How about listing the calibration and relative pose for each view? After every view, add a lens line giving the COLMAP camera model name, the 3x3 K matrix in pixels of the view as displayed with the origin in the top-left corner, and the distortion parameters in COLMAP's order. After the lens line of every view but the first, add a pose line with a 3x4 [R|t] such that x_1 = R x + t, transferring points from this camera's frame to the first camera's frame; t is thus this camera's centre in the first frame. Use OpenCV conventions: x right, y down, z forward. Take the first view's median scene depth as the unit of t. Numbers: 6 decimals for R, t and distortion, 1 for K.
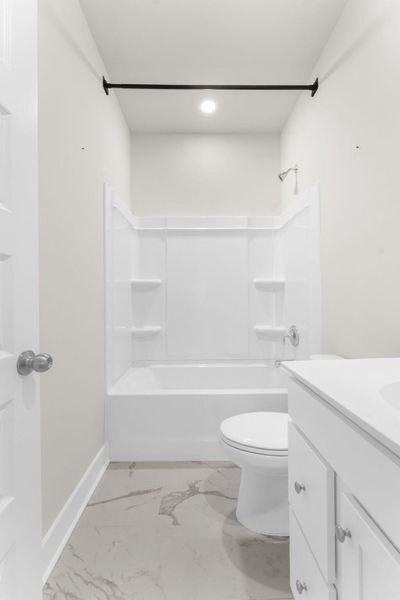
lens RADIAL K [[251.3, 0, 198.5], [0, 251.3, 300.3], [0, 0, 1]] dist [-0.010157, -0.001807]
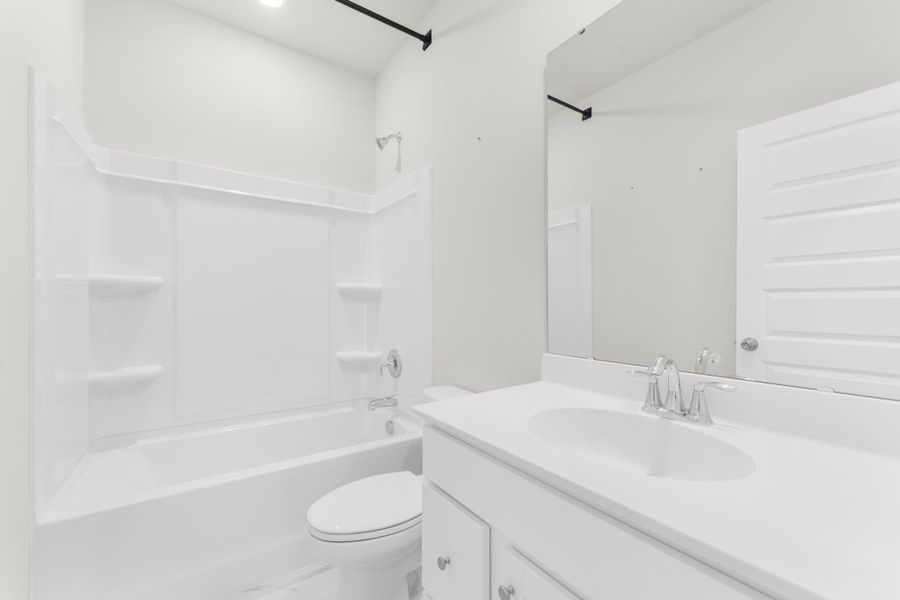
lens RADIAL K [[376.9, 0, 446.3], [0, 376.9, 304.7], [0, 0, 1]] dist [-0.010157, -0.001807]
pose [[0.819116, 0.003856, 0.573615, -0.118832], [-0.006490, 0.999976, 0.002546, -0.032175], [-0.573591, -0.005808, 0.819121, 0.007847]]
